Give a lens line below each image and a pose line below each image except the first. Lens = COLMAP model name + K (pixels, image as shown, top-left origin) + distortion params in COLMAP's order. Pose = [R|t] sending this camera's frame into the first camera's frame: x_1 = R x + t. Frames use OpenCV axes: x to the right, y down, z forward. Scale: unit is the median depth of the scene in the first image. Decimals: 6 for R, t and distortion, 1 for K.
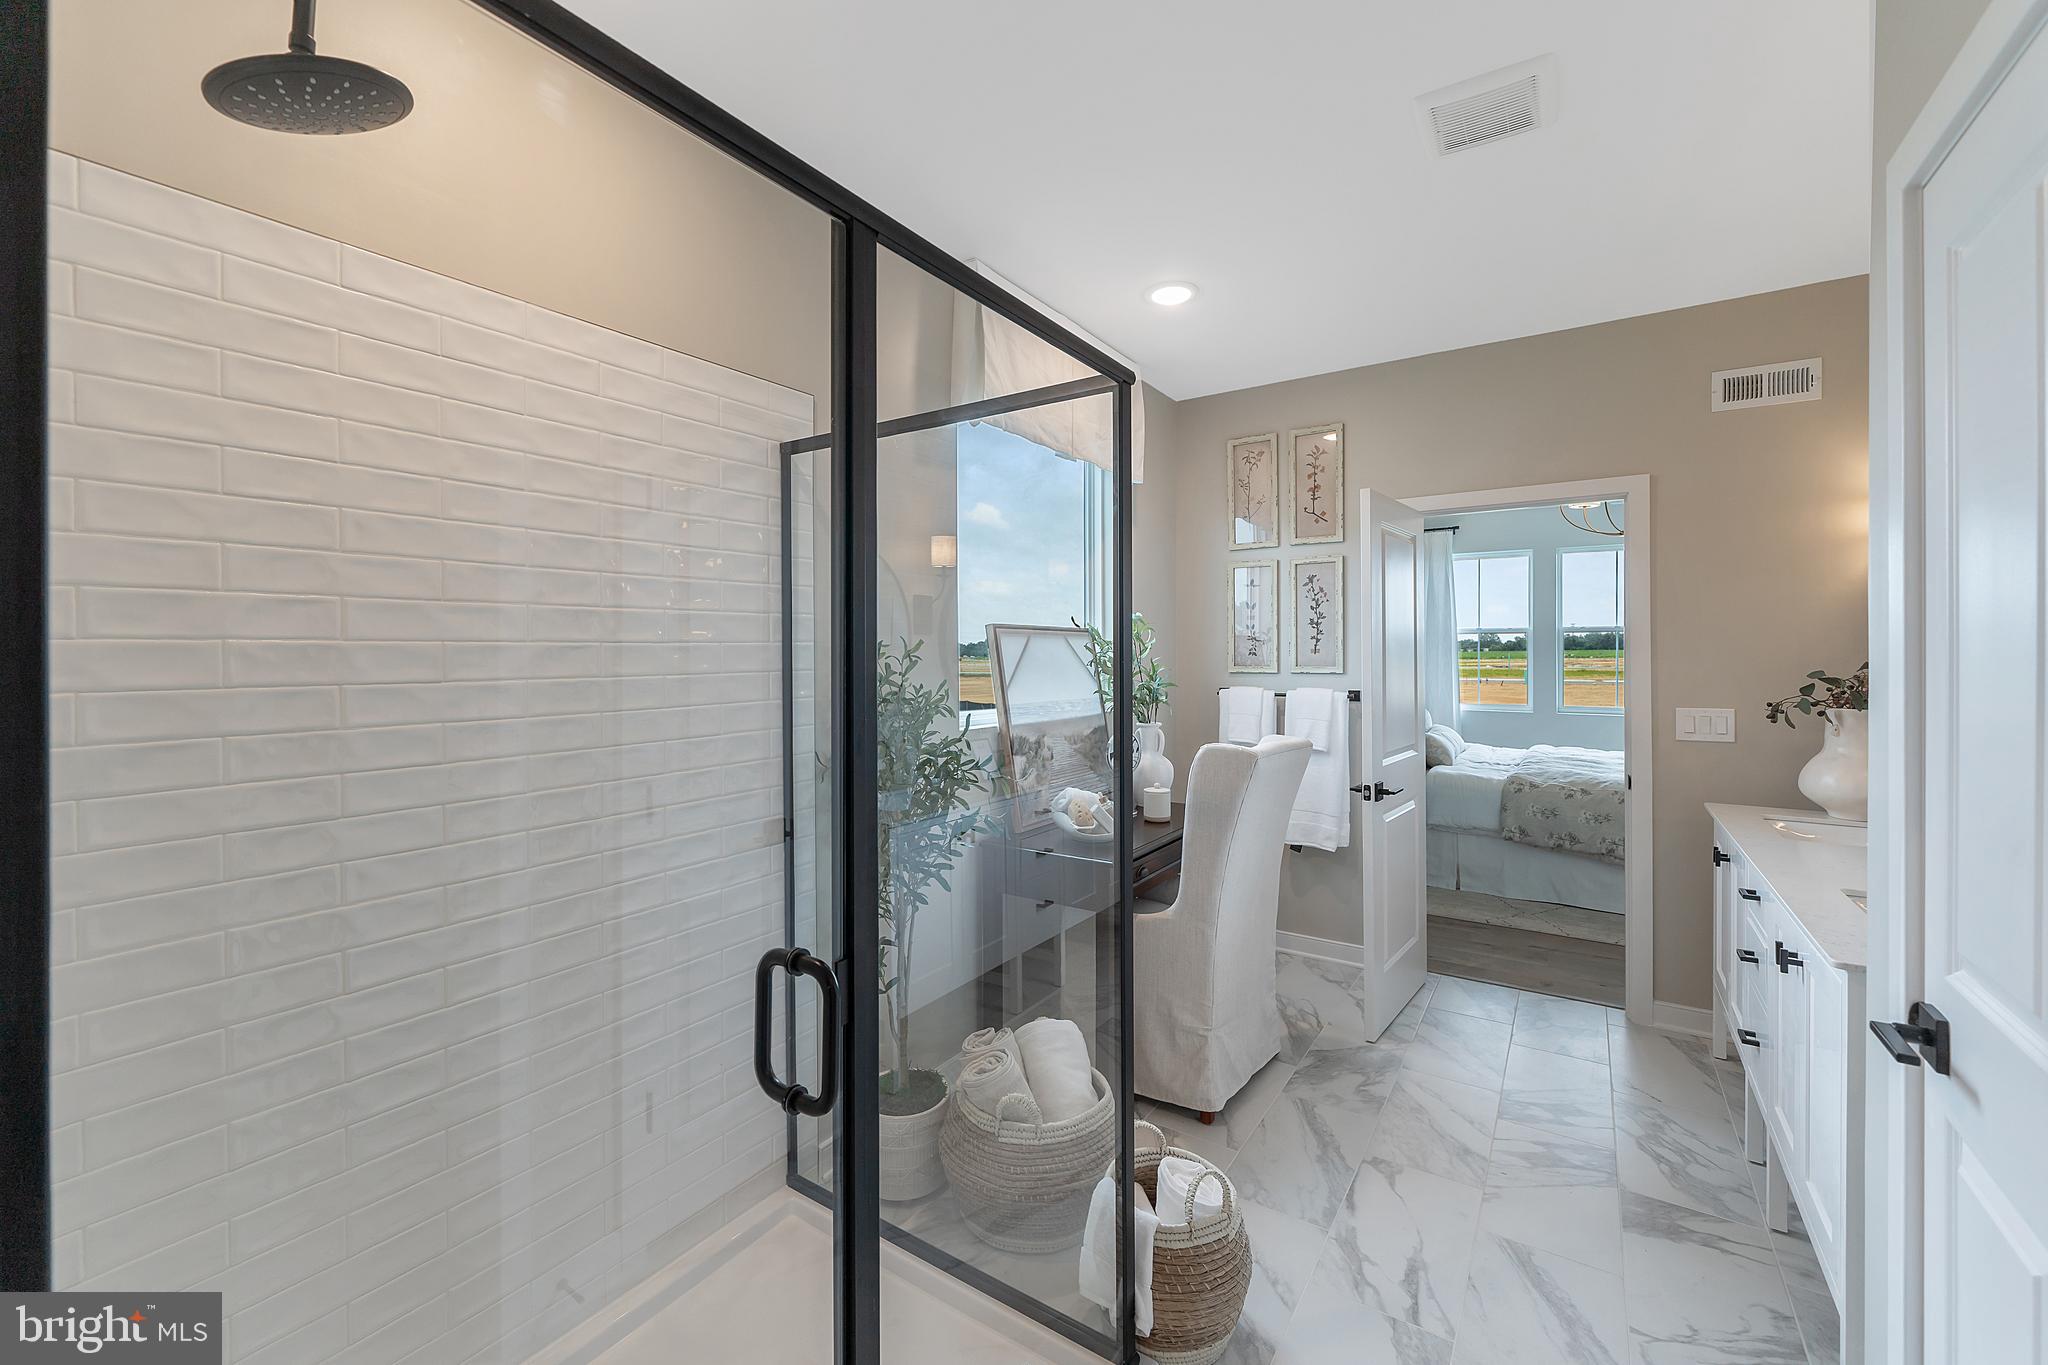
lens RADIAL K [[851.5, 0, 1010.8], [0, 851.5, 667.9], [0, 0, 1]] dist [0.003277, -0.000060]
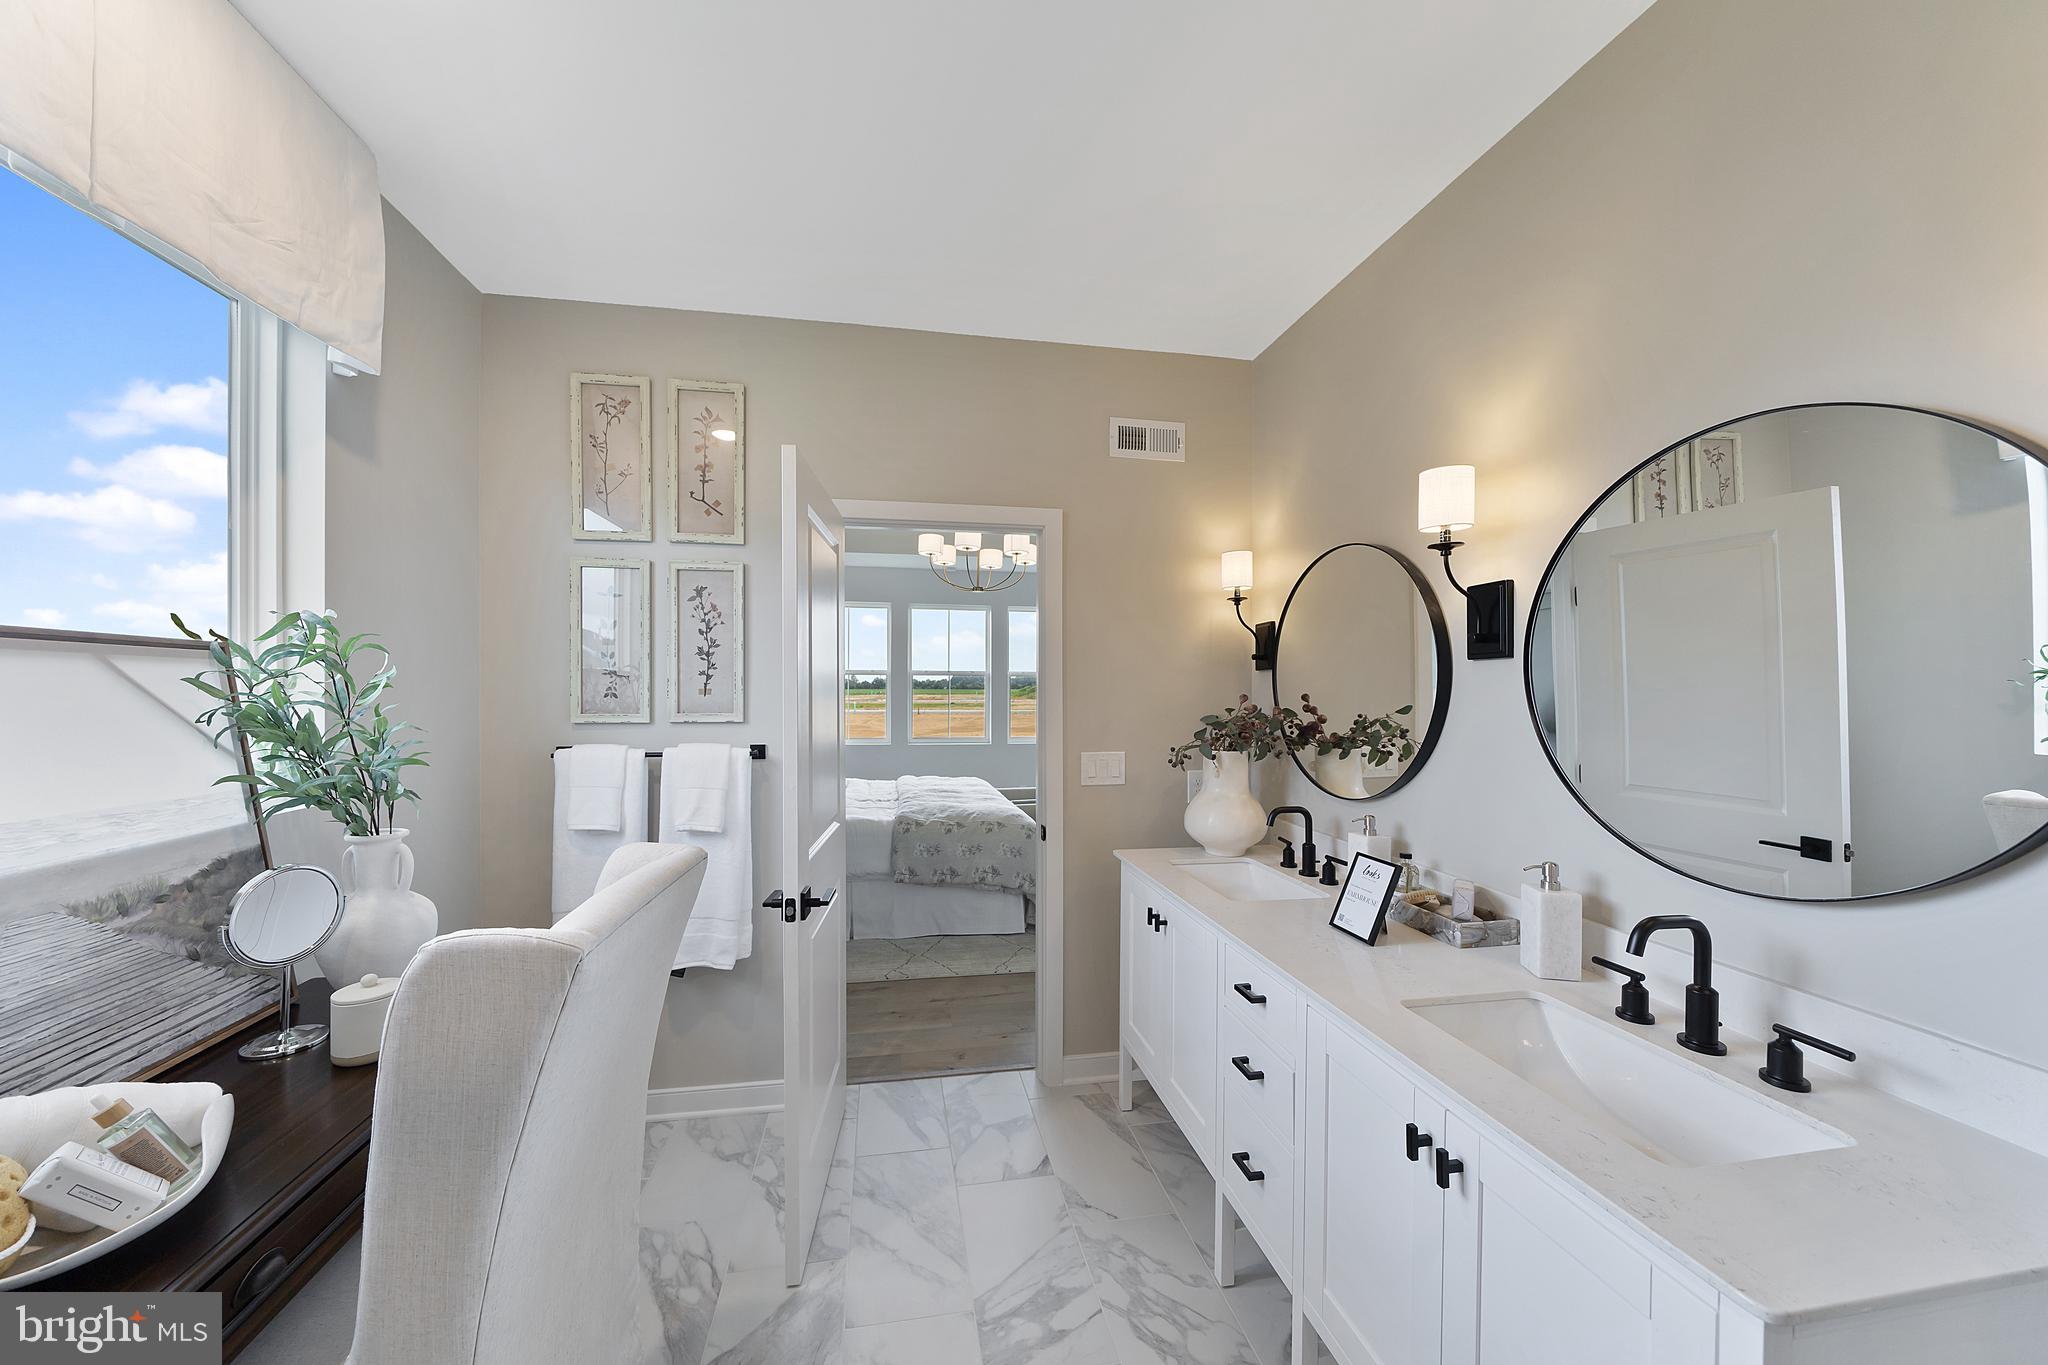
lens RADIAL K [[716.3, 0, 1005.3], [0, 716.3, 687.1], [0, 0, 1]] dist [-0.006083, -0.000336]
pose [[0.729026, 0.009398, 0.684422, 0.128796], [0.005632, 0.999790, -0.019728, -0.010464], [-0.684463, 0.018238, 0.728819, 0.386966]]
